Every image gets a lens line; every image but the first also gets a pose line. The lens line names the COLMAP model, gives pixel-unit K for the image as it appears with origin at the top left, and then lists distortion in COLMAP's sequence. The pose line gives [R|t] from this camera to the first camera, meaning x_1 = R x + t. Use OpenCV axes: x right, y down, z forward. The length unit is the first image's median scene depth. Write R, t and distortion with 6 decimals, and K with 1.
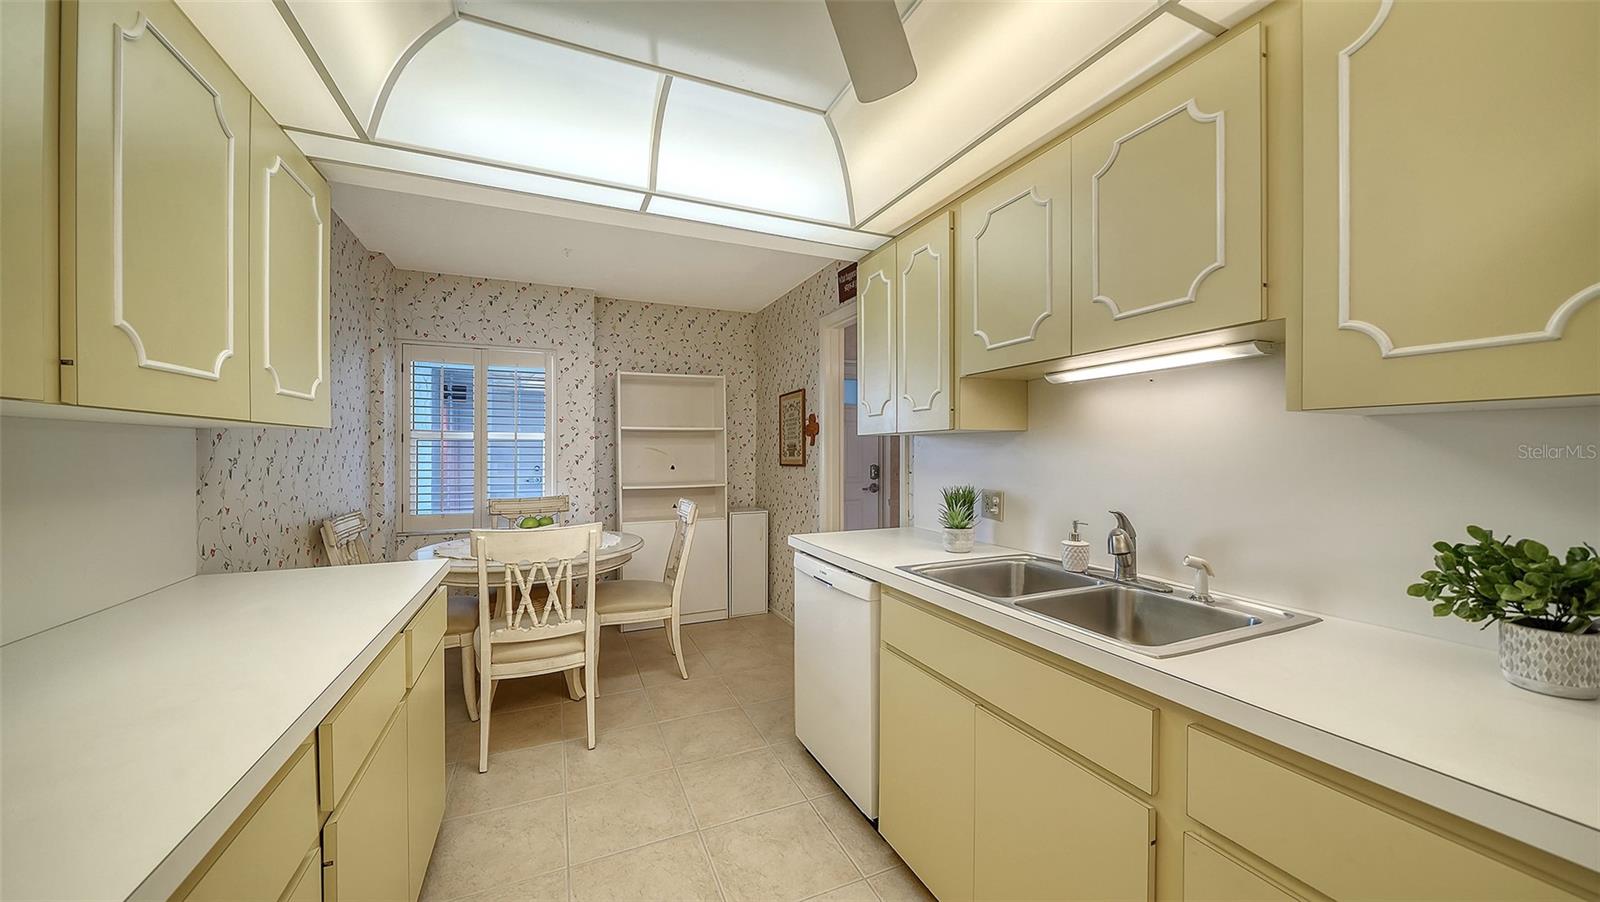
lens RADIAL K [[571.1, 0, 806.0], [0, 571.1, 455.1], [0, 0, 1]] dist [-0.000608, -0.000693]
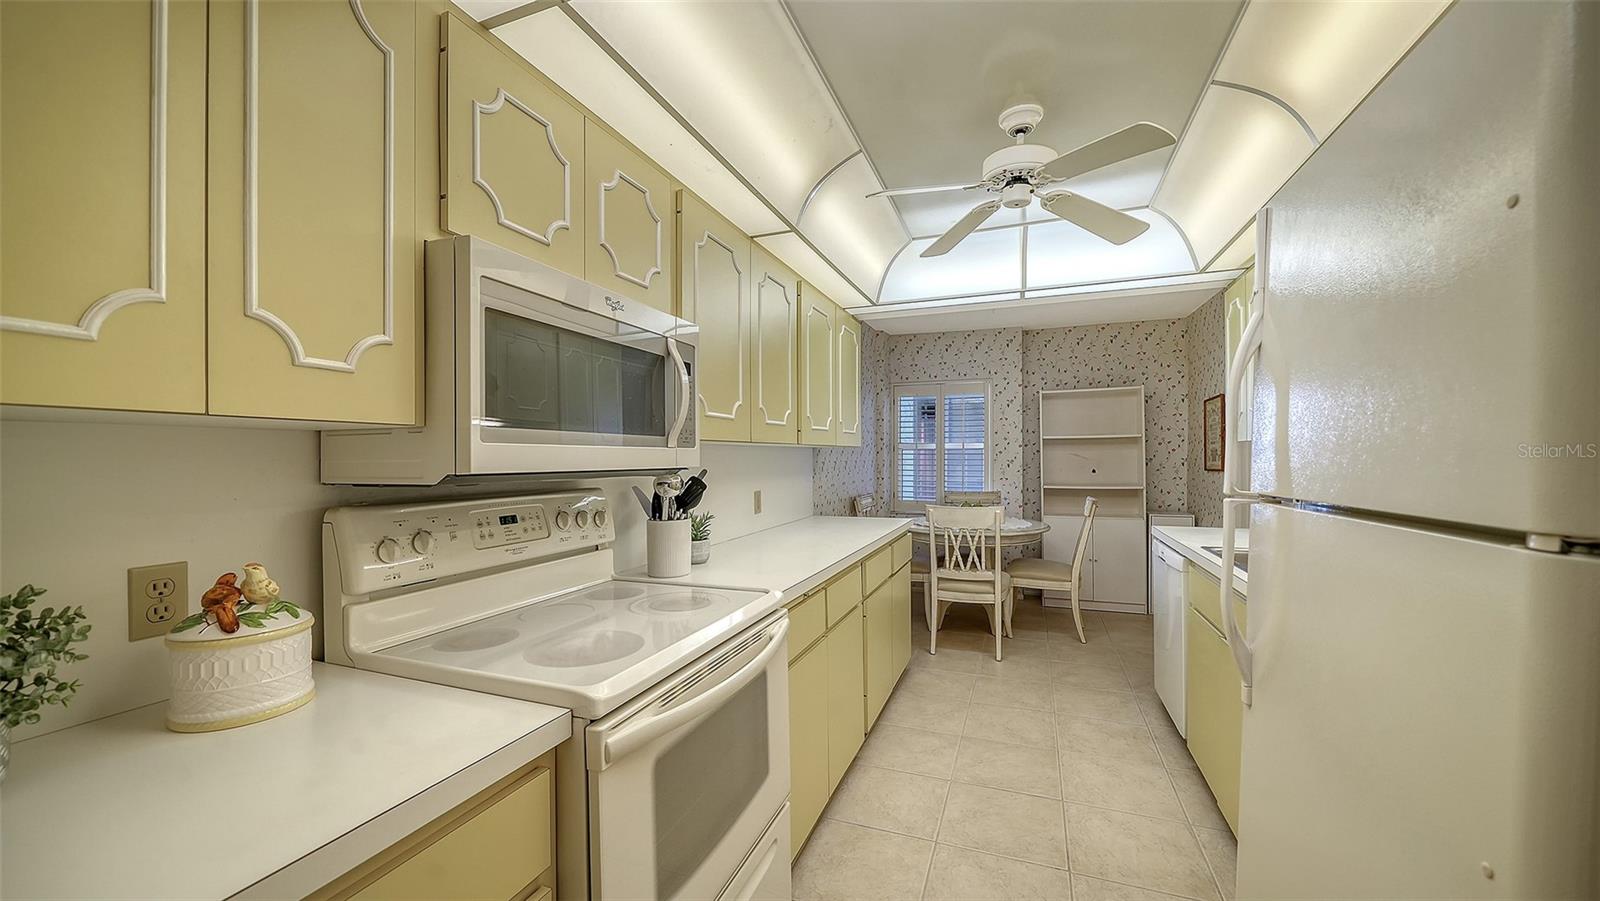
lens RADIAL K [[597.1, 0, 797.6], [0, 597.1, 460.0], [0, 0, 1]] dist [0.002392, 0.000070]
pose [[0.708574, -0.000175, -0.705637, 0.241375], [0.001063, 0.999999, 0.000820, -0.001862], [0.705636, -0.001331, 0.708573, -0.317344]]
